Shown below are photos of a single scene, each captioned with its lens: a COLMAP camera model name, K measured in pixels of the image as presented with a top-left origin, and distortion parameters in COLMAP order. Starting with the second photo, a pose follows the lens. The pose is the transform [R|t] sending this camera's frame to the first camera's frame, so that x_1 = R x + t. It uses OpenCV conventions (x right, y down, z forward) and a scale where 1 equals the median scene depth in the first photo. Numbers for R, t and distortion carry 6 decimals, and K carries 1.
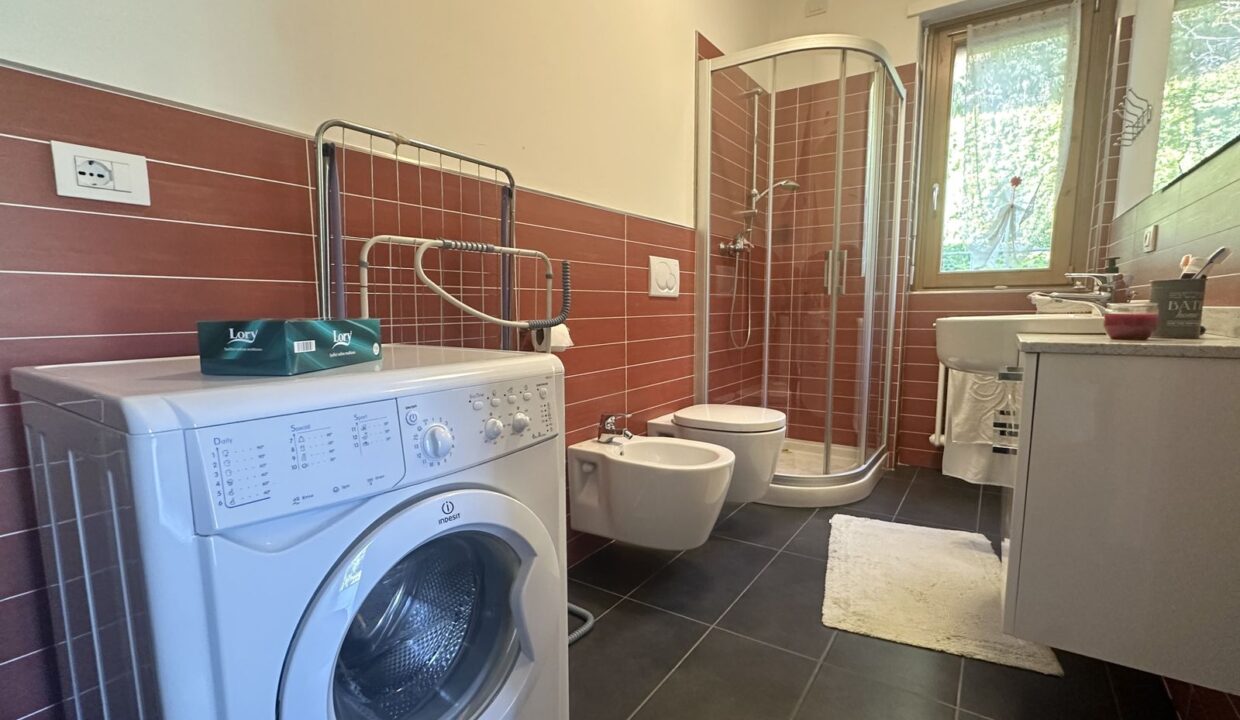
lens RADIAL K [[569.1, 0, 620.0], [0, 569.1, 360.0], [0, 0, 1]] dist [-0.001065, -0.000344]
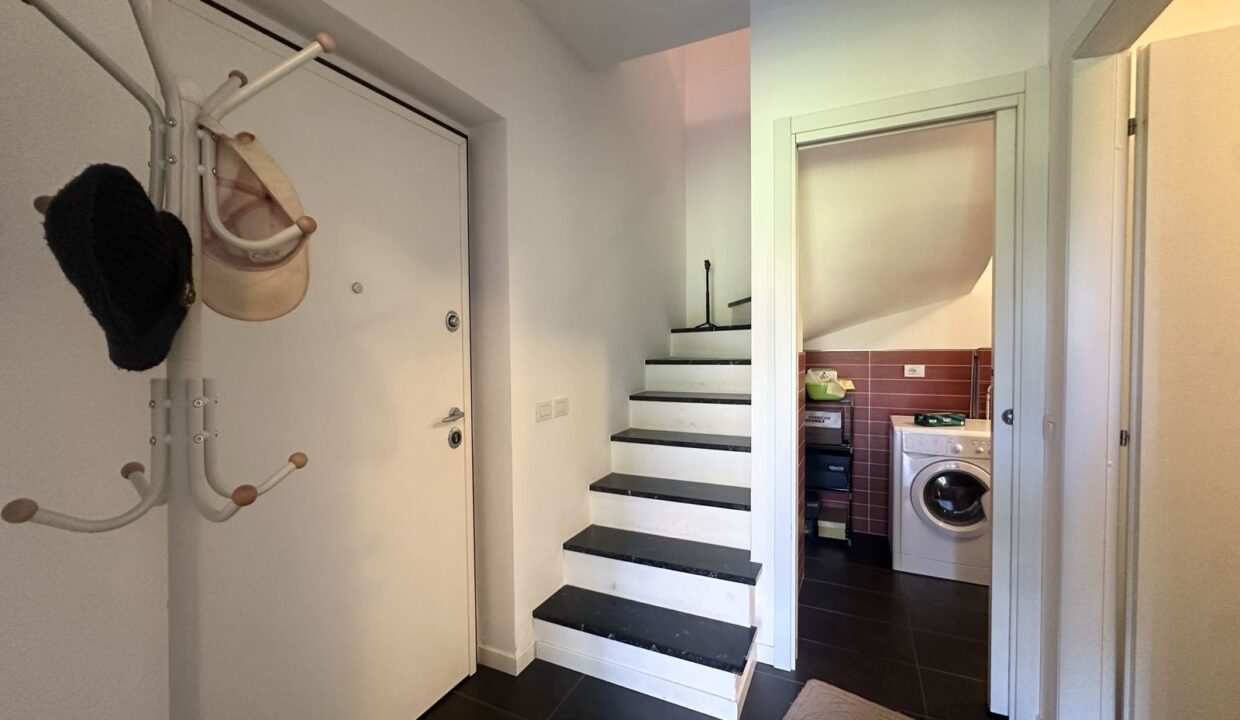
lens RADIAL K [[513.3, 0, 620.0], [0, 513.3, 360.0], [0, 0, 1]] dist [-0.000557, -0.000101]
pose [[0.147303, 0.034797, -0.988479, 2.954648], [-0.082886, 0.996300, 0.022721, -0.374803], [0.985612, 0.078585, 0.149643, -2.009213]]
